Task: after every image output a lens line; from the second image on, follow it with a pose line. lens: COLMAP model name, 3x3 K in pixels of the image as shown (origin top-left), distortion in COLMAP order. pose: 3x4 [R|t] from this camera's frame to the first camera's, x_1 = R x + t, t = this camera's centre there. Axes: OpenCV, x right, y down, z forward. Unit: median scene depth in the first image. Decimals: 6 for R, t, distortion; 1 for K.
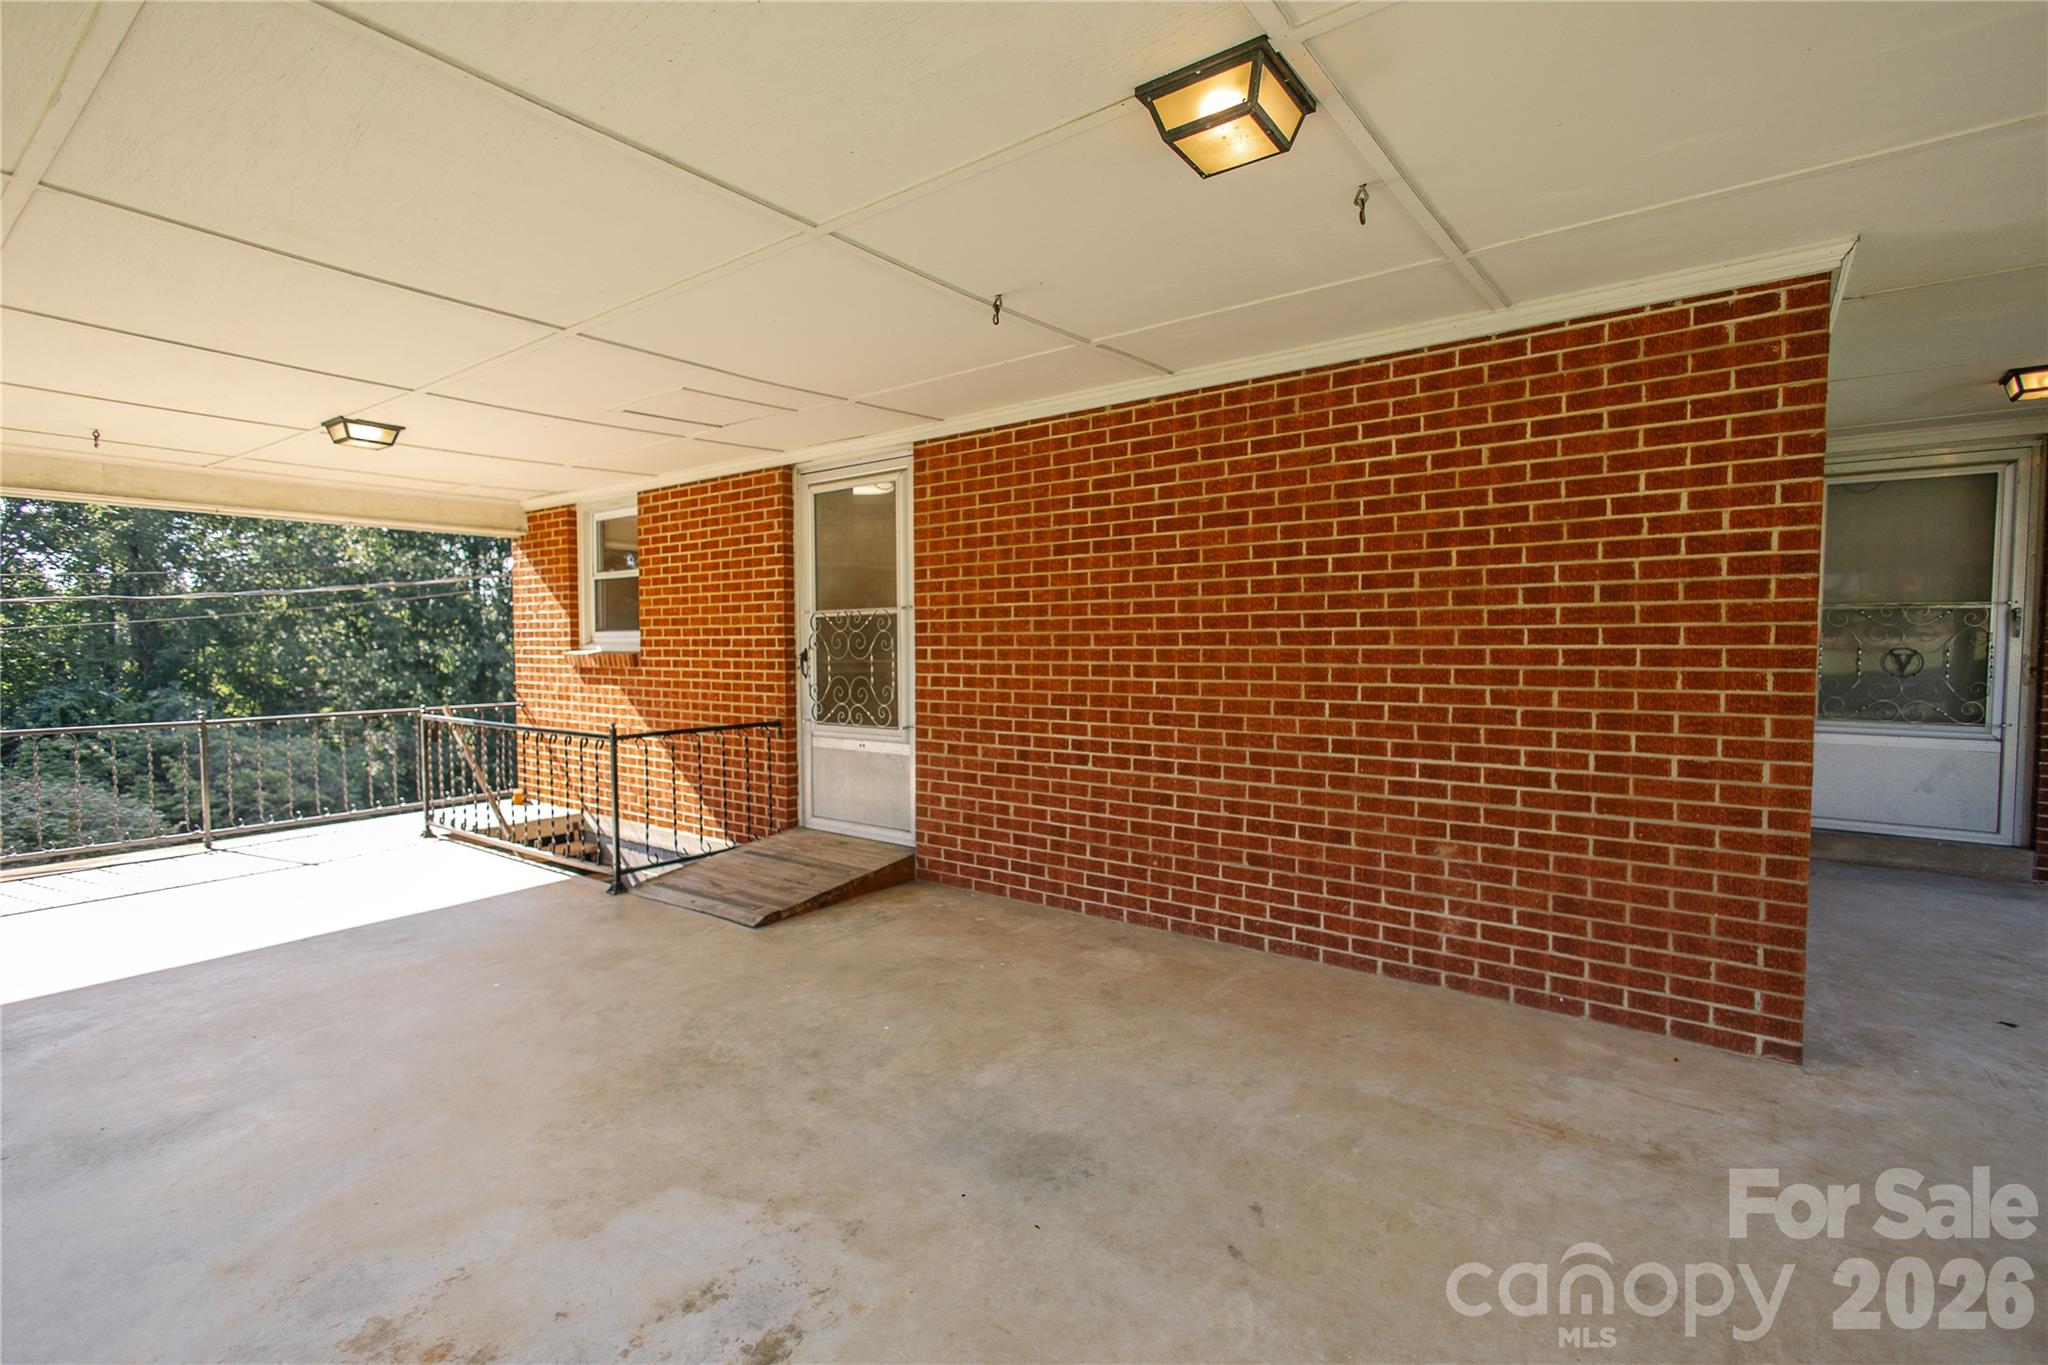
lens RADIAL K [[978.1, 0, 1016.2], [0, 978.1, 683.7], [0, 0, 1]] dist [0.011949, -0.000231]
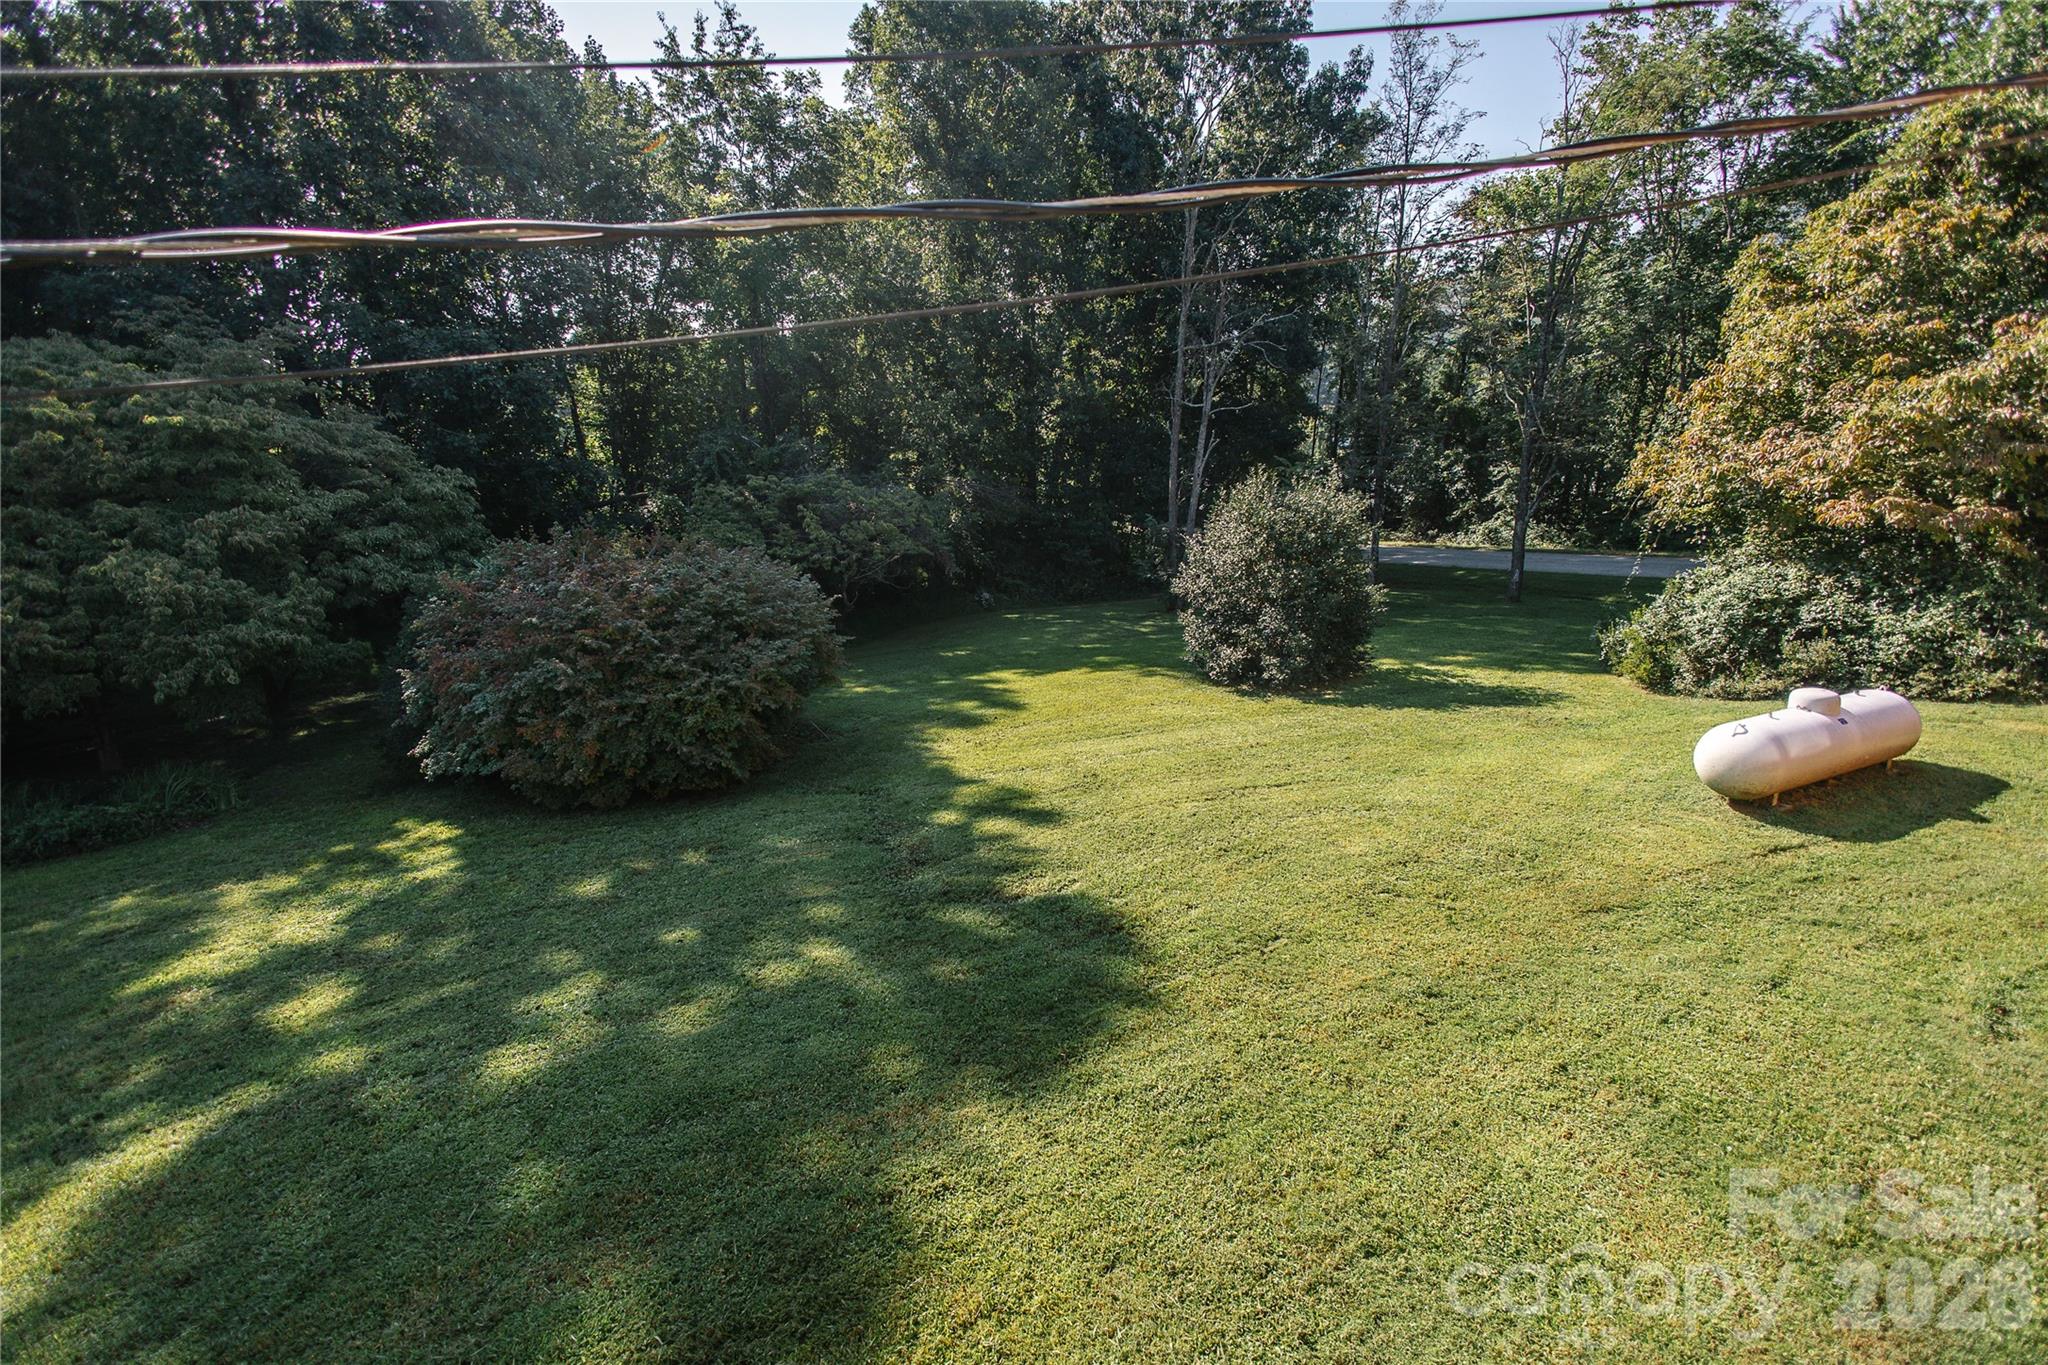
lens RADIAL K [[957.6, 0, 1019.2], [0, 957.6, 690.5], [0, 0, 1]] dist [0.015446, -0.003399]
pose [[0.894278, 0.114081, -0.432727, -1.415649], [0.009641, 0.961826, 0.273492, -0.070591], [0.447408, -0.248750, 0.859040, 1.381790]]
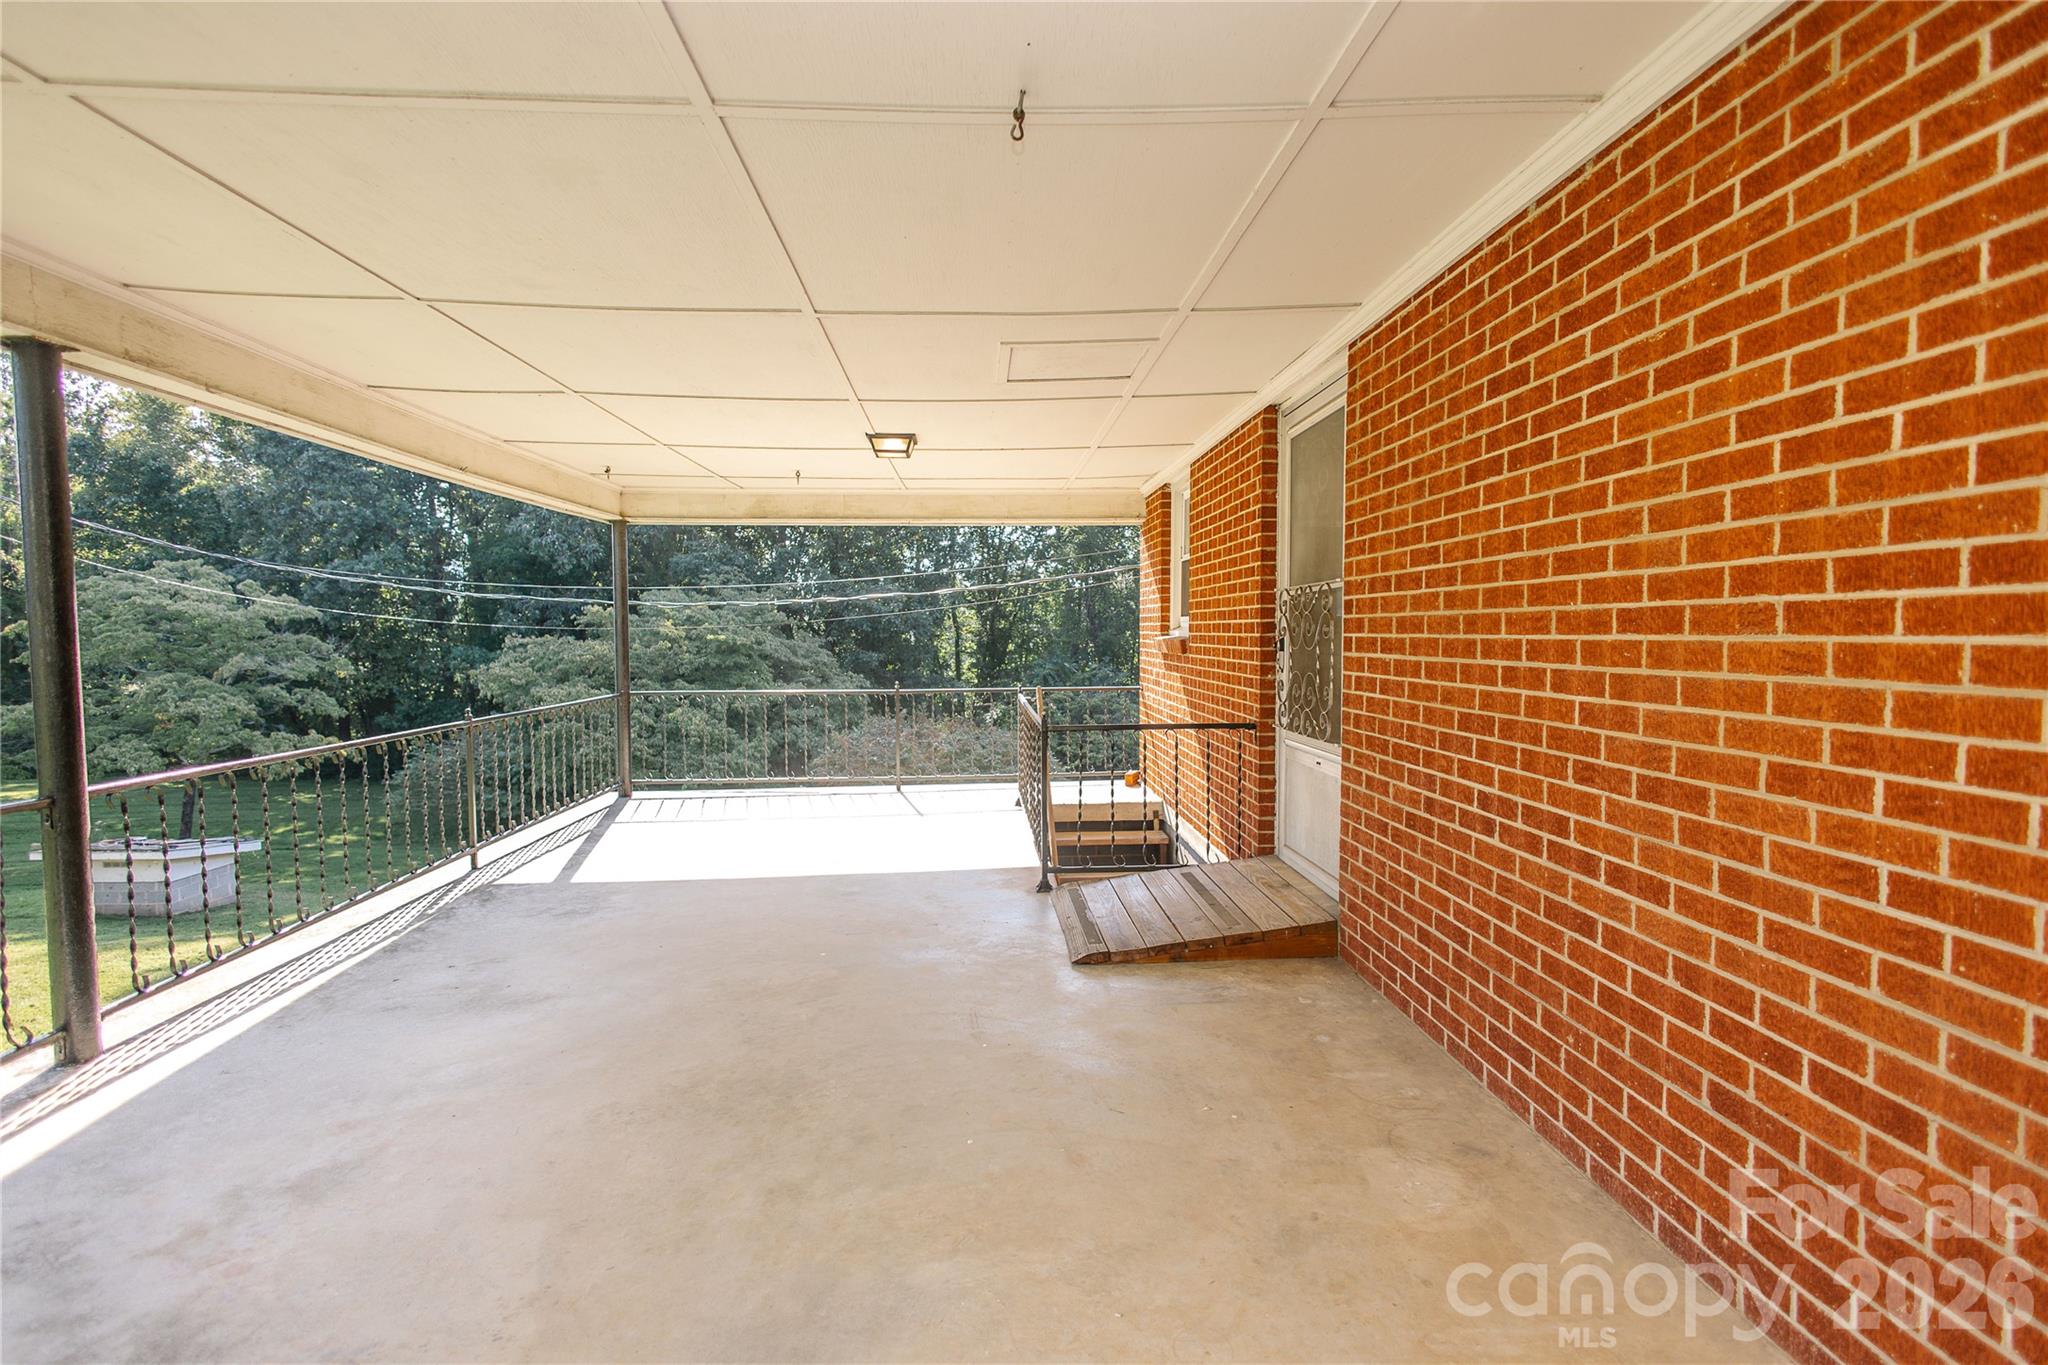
lens RADIAL K [[993.1, 0, 986.4], [0, 993.1, 681.1], [0, 0, 1]] dist [0.016336, -0.002335]
pose [[0.638736, 0.039293, -0.768422, 0.358290], [-0.028642, 0.999217, 0.027287, -0.018993], [0.768893, 0.004580, 0.639362, 0.411715]]
